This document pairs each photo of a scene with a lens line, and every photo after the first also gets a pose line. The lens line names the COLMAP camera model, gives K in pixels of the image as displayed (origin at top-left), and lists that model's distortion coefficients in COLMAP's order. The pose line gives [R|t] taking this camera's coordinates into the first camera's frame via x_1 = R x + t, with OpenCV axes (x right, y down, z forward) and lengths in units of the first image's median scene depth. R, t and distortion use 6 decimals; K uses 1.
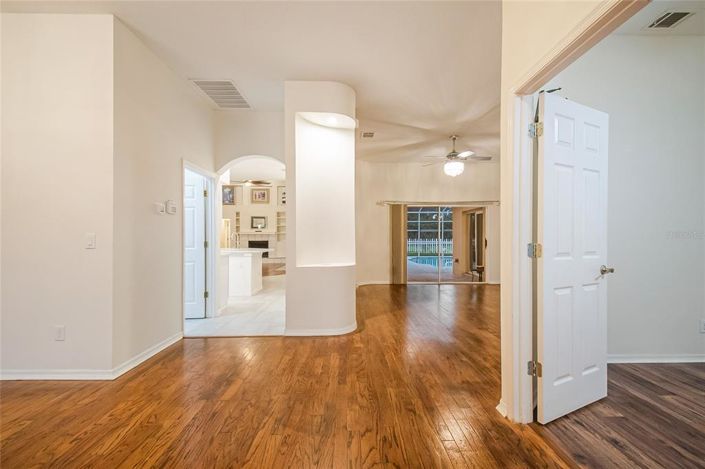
lens RADIAL K [[311.6, 0, 350.3], [0, 311.6, 245.8], [0, 0, 1]] dist [0.003814, -0.000673]
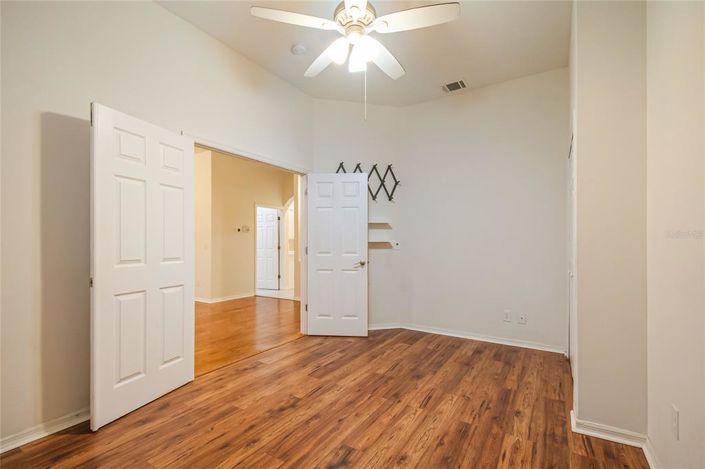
lens RADIAL K [[311.6, 0, 350.3], [0, 311.6, 245.8], [0, 0, 1]] dist [0.003814, -0.000673]
pose [[0.836938, 0.002577, -0.547291, 1.421907], [-0.011054, 0.999865, -0.012195, 0.004864], [0.547186, 0.016256, 0.836853, -0.410481]]
